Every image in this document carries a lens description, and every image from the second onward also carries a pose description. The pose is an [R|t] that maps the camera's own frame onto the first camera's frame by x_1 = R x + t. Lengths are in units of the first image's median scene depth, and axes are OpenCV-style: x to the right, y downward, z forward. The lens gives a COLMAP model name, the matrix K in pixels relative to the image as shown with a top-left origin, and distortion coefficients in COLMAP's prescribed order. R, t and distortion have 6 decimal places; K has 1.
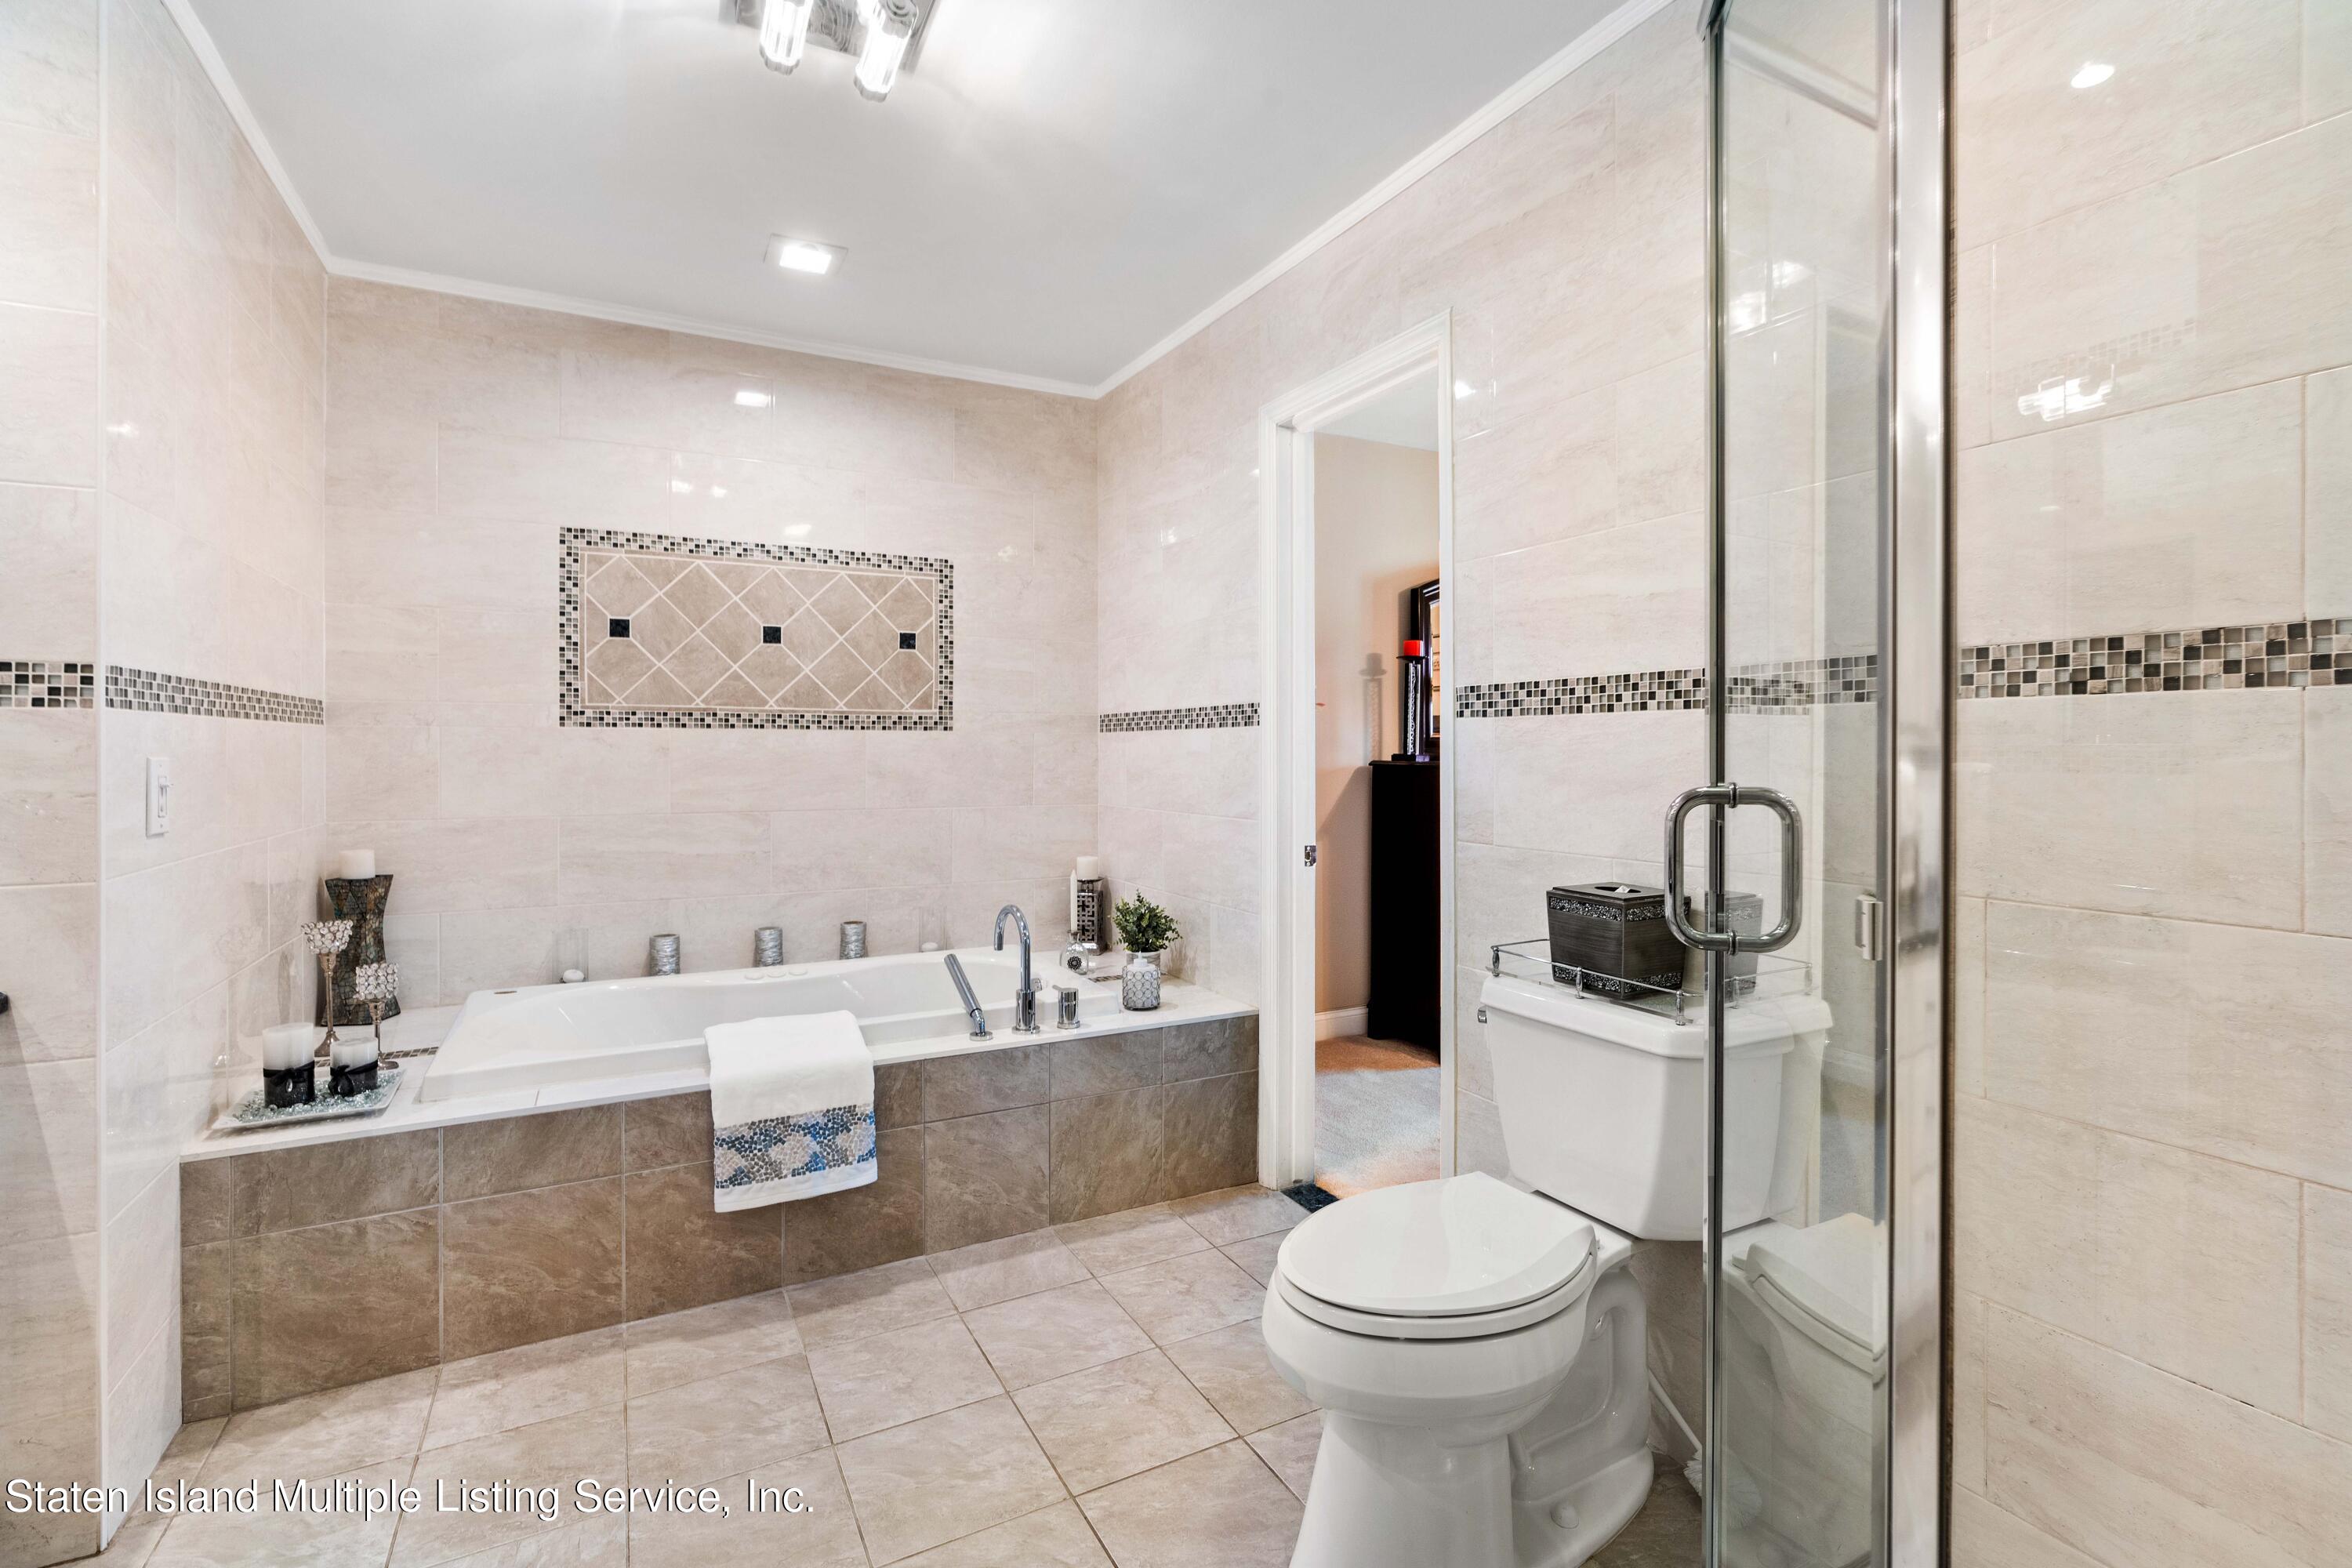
lens RADIAL K [[1065.5, 0, 1174.4], [0, 1065.5, 766.7], [0, 0, 1]] dist [-0.007002, 0.003187]
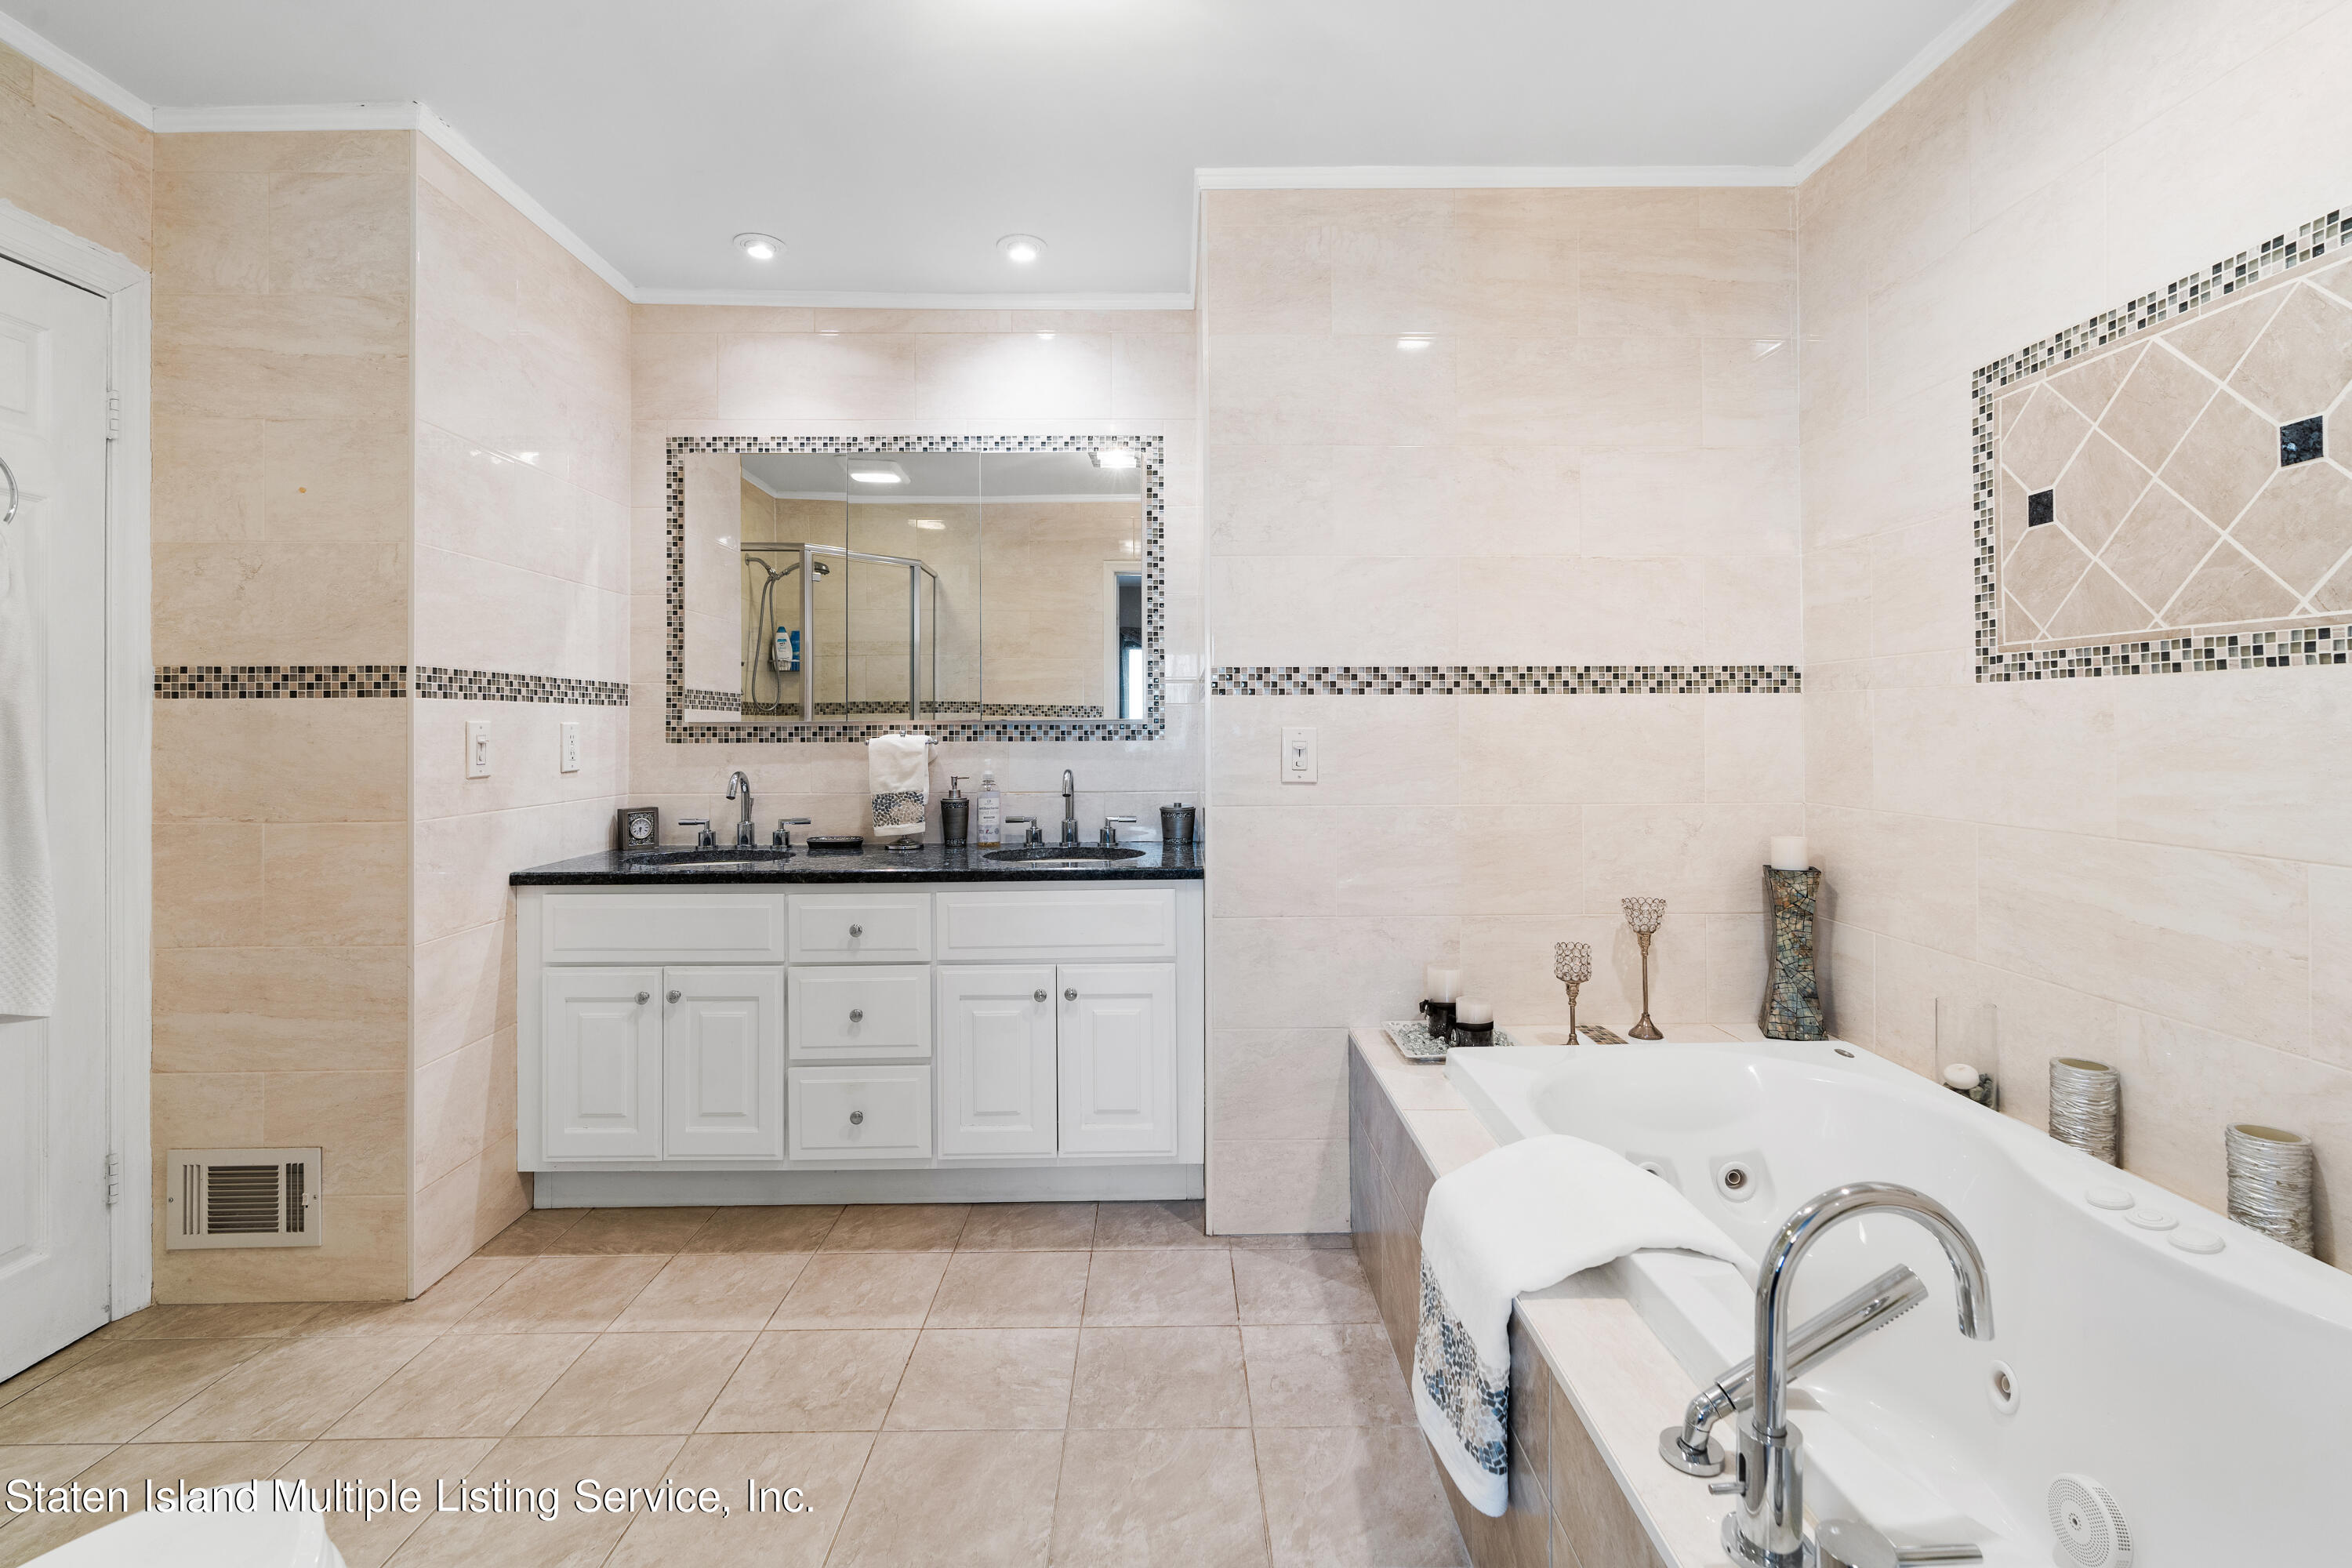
lens RADIAL K [[1065.5, 0, 1172.8], [0, 1065.5, 723.8], [0, 0, 1]] dist [-0.007002, 0.003187]
pose [[-0.455723, -0.000338, -0.890122, 0.209356], [-0.007954, 0.999962, 0.003693, -0.011142], [0.890086, 0.008763, -0.455708, 0.843332]]
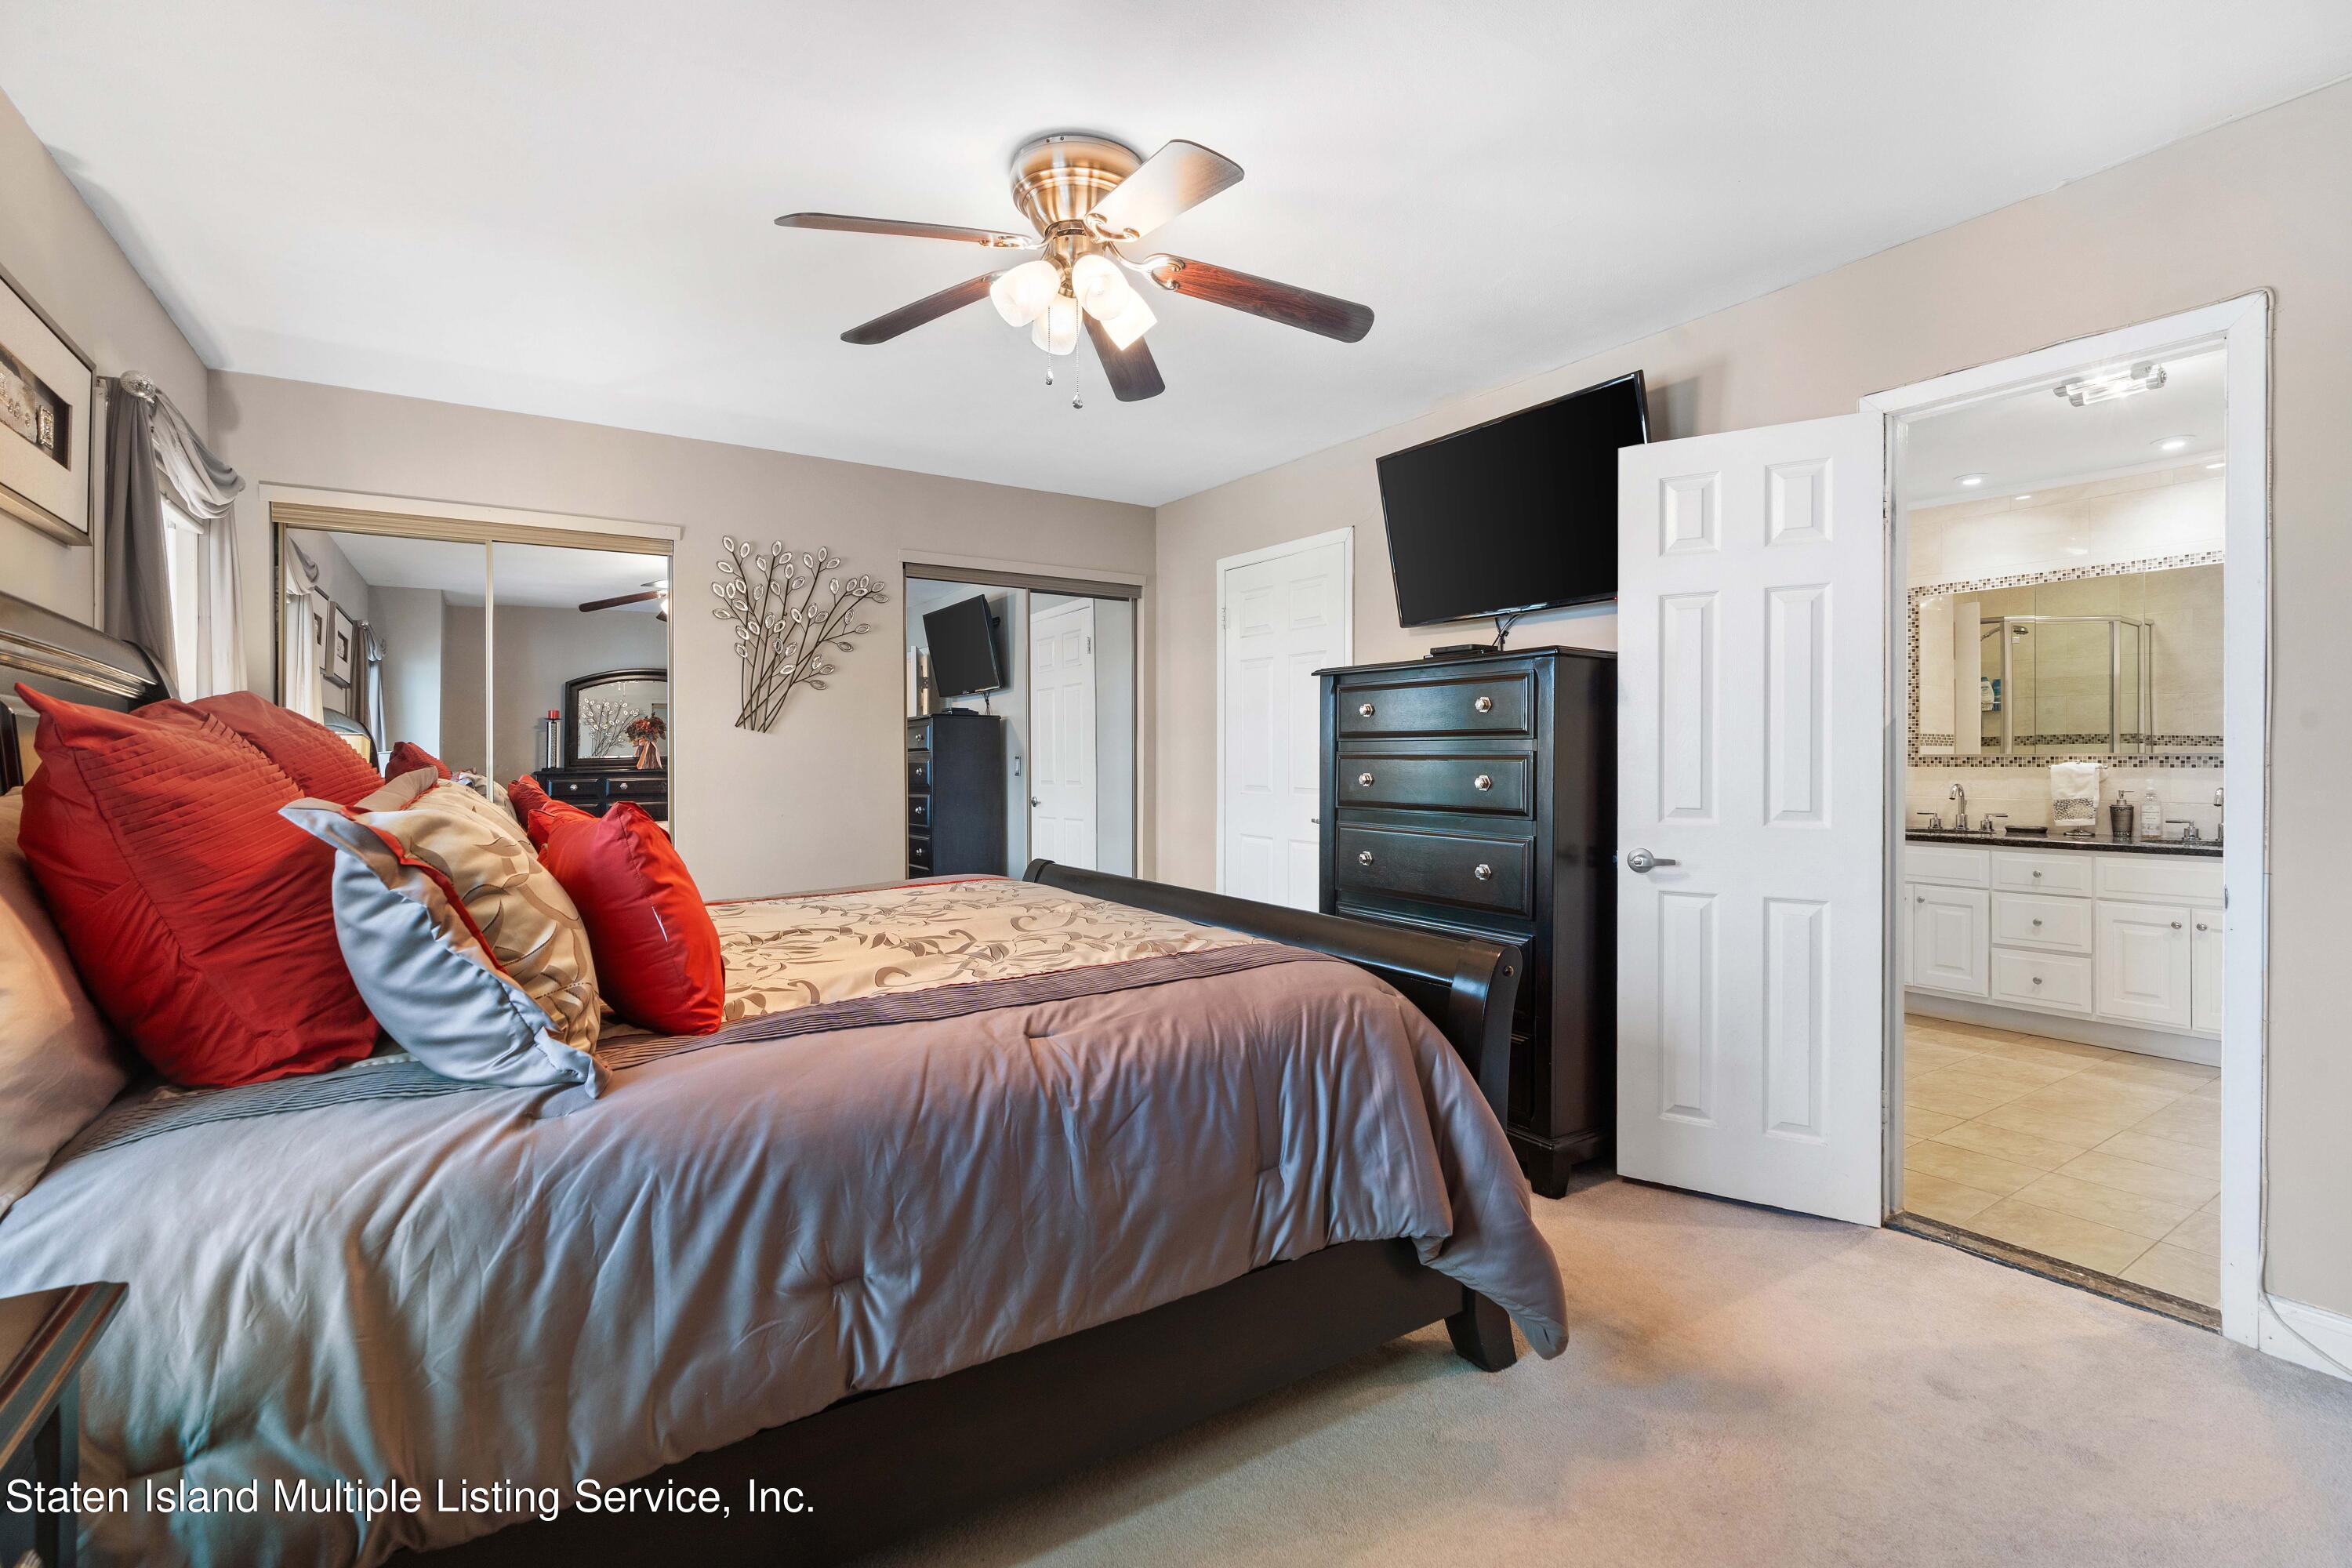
lens RADIAL K [[1065.5, 0, 1182.0], [0, 1065.5, 758.4], [0, 0, 1]] dist [-0.007002, 0.003187]
pose [[-0.994761, 0.008045, -0.101907, 0.622792], [0.006194, 0.999810, 0.018470, -0.027249], [0.102037, 0.017742, -0.994622, 1.281889]]
